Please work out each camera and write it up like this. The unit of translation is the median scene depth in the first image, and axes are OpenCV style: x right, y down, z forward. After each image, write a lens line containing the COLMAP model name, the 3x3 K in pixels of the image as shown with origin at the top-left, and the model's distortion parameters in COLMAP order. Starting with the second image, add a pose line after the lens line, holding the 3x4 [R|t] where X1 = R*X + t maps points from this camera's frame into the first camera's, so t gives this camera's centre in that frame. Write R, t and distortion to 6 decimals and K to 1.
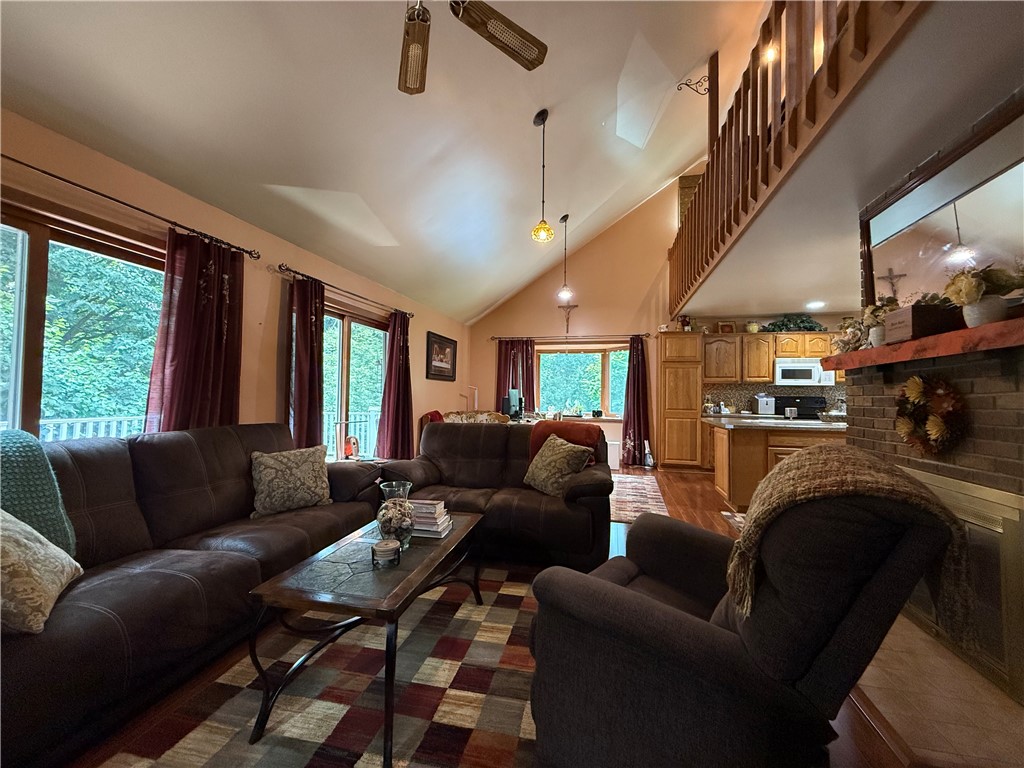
lens RADIAL K [[408.8, 0, 508.2], [0, 408.8, 382.8], [0, 0, 1]] dist [0.001965, -0.000068]
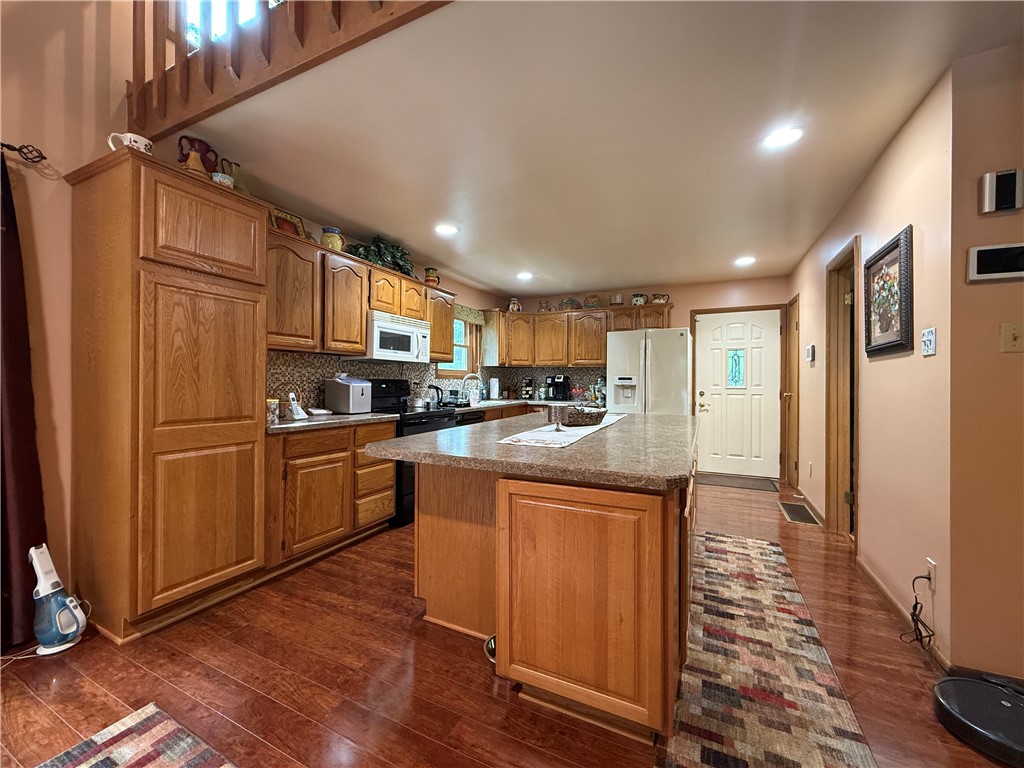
lens RADIAL K [[408.8, 0, 513.6], [0, 408.8, 385.8], [0, 0, 1]] dist [0.001965, -0.000068]
pose [[0.196495, -0.019253, 0.980316, 0.149215], [-0.030397, 0.999207, 0.025717, 0.021535], [-0.980033, -0.034852, 0.195754, 0.692539]]
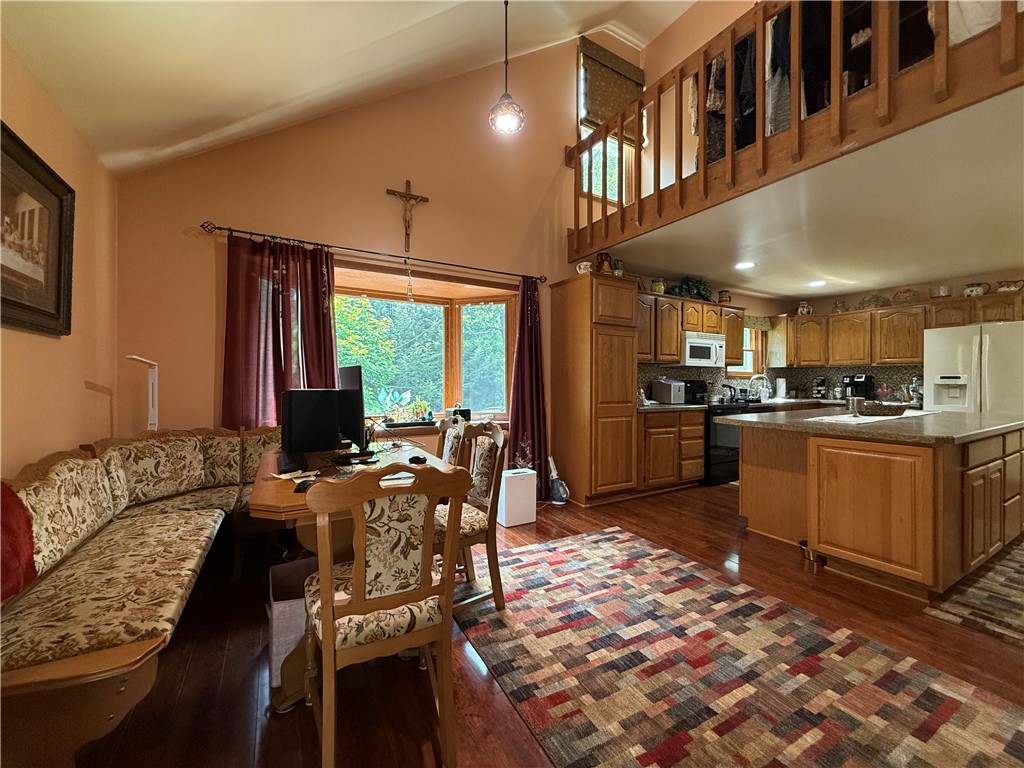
lens RADIAL K [[408.8, 0, 511.5], [0, 408.8, 384.5], [0, 0, 1]] dist [0.001965, -0.000068]
pose [[0.714988, -0.015535, 0.698964, -0.121683], [-0.011674, 0.999348, 0.034152, 0.018243], [-0.699039, -0.032578, 0.714341, 0.662801]]
